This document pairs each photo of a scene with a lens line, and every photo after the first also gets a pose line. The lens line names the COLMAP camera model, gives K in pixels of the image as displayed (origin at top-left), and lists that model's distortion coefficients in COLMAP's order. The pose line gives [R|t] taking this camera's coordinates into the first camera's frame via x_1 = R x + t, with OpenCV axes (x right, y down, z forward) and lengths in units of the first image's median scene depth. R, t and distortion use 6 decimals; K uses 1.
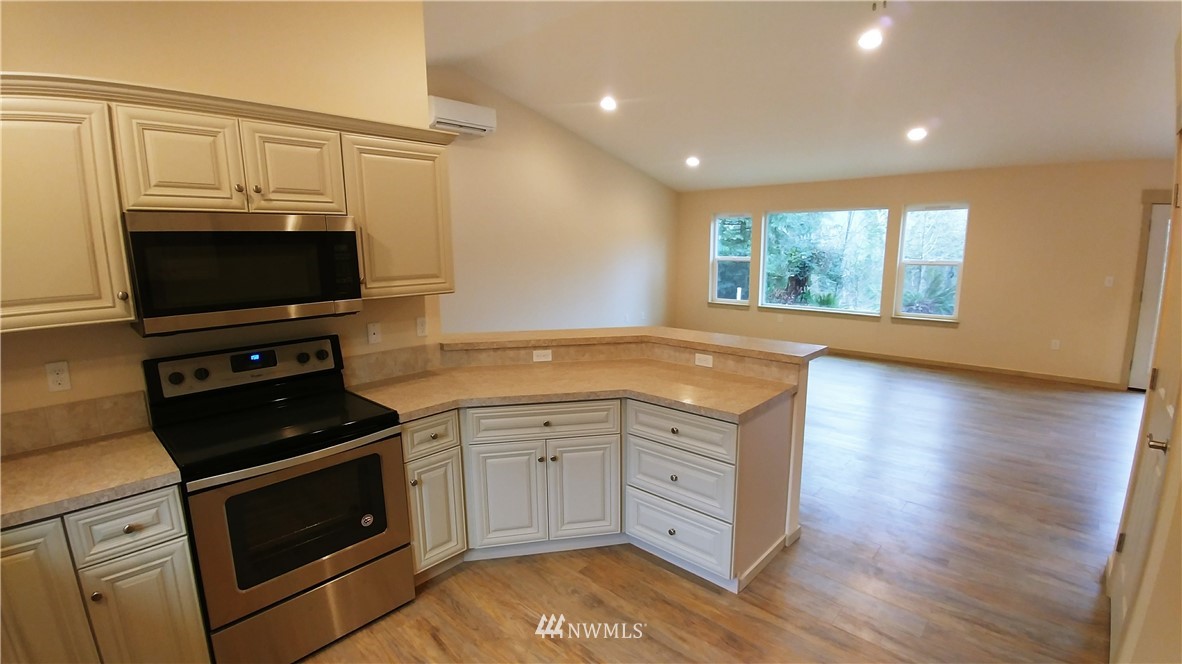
lens RADIAL K [[524.0, 0, 593.5], [0, 524.0, 336.5], [0, 0, 1]] dist [-0.013544, -0.010576]
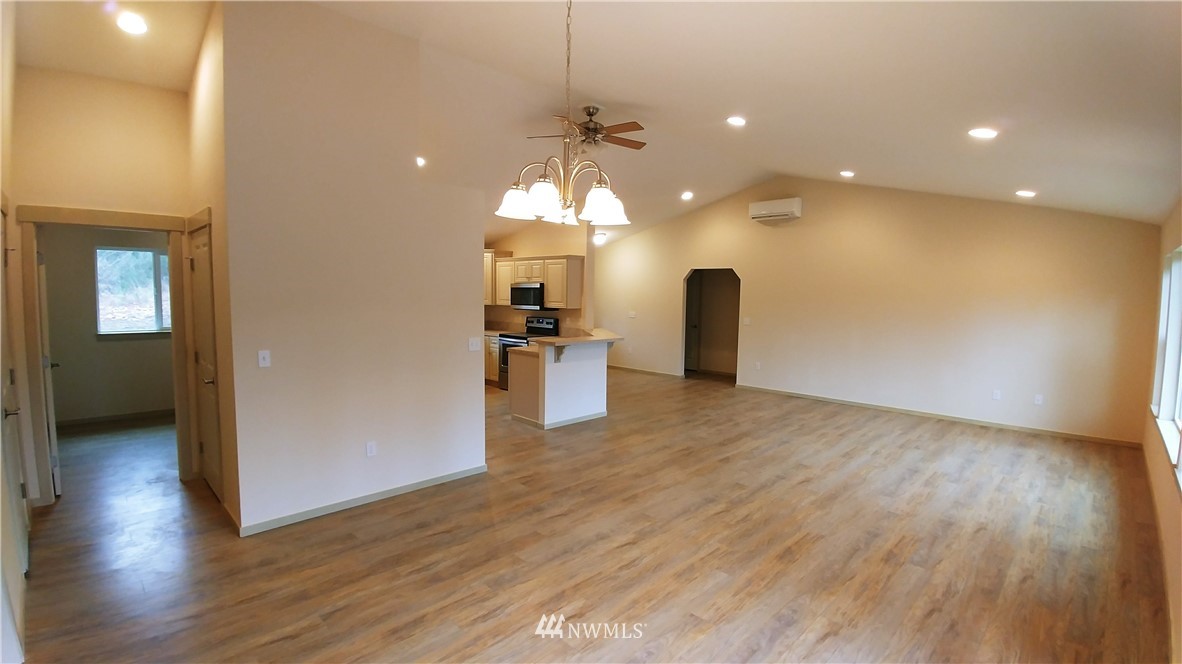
lens RADIAL K [[524.0, 0, 593.5], [0, 524.0, 336.5], [0, 0, 1]] dist [-0.013544, -0.010576]
pose [[-0.040801, 0.092608, -0.994866, 2.959921], [-0.189450, 0.976916, 0.098707, -0.280221], [0.981042, 0.192505, -0.022315, 1.418711]]
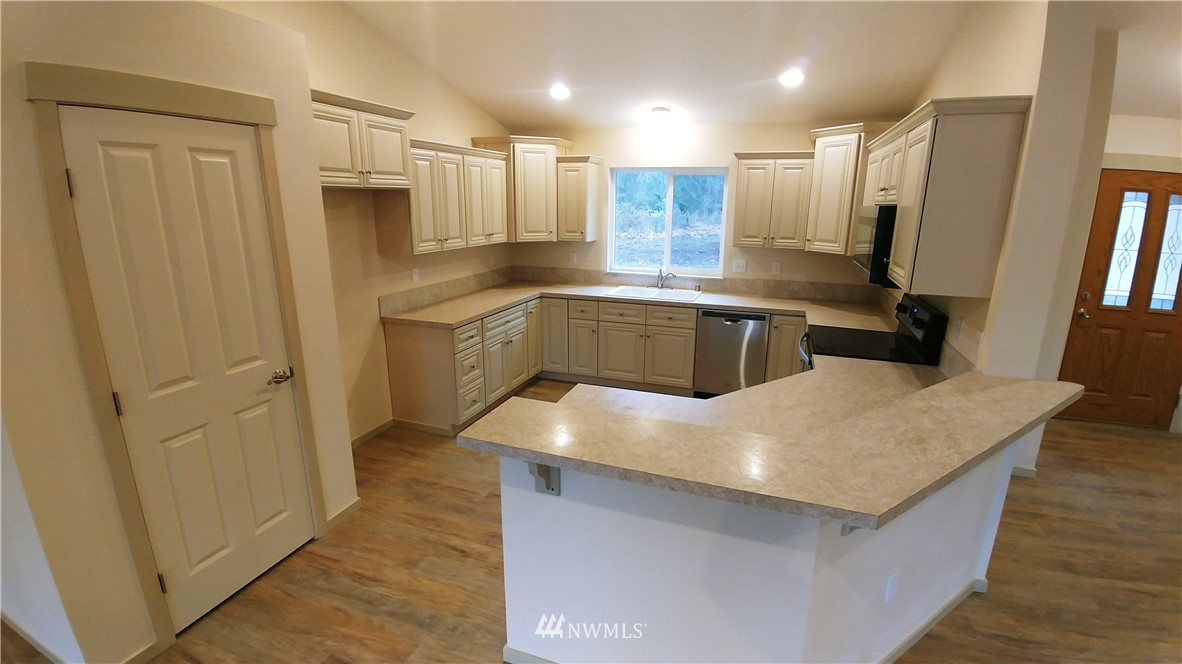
lens RADIAL K [[520.0, 0, 591.0], [0, 520.0, 332.0], [0, 0, 1]] dist [0.000858, -0.022988]
pose [[-0.929727, 0.090045, -0.357070, 0.580287], [-0.066191, 0.912988, 0.402581, -0.374478], [0.362251, 0.397926, -0.842870, 1.759302]]
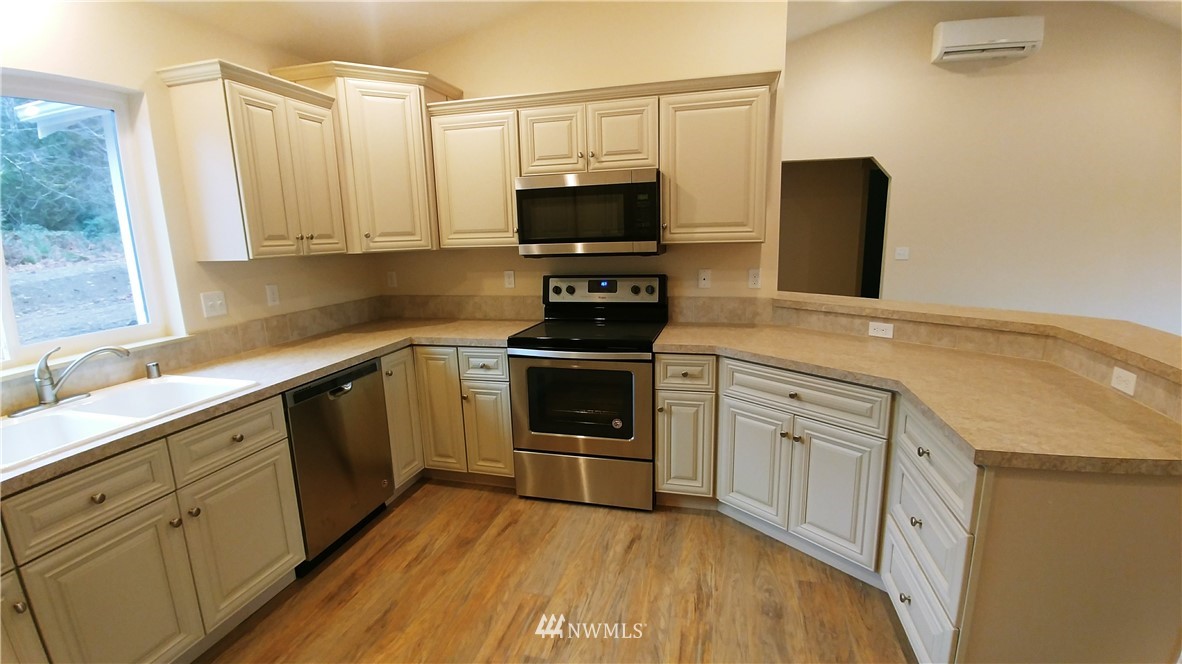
lens RADIAL K [[535.3, 0, 594.7], [0, 535.3, 336.2], [0, 0, 1]] dist [-0.016847, 0.000228]
pose [[0.465328, 0.168991, -0.868857, 0.535123], [-0.133813, 0.983754, 0.119673, 0.010272], [0.874965, 0.060577, 0.480382, 0.311706]]
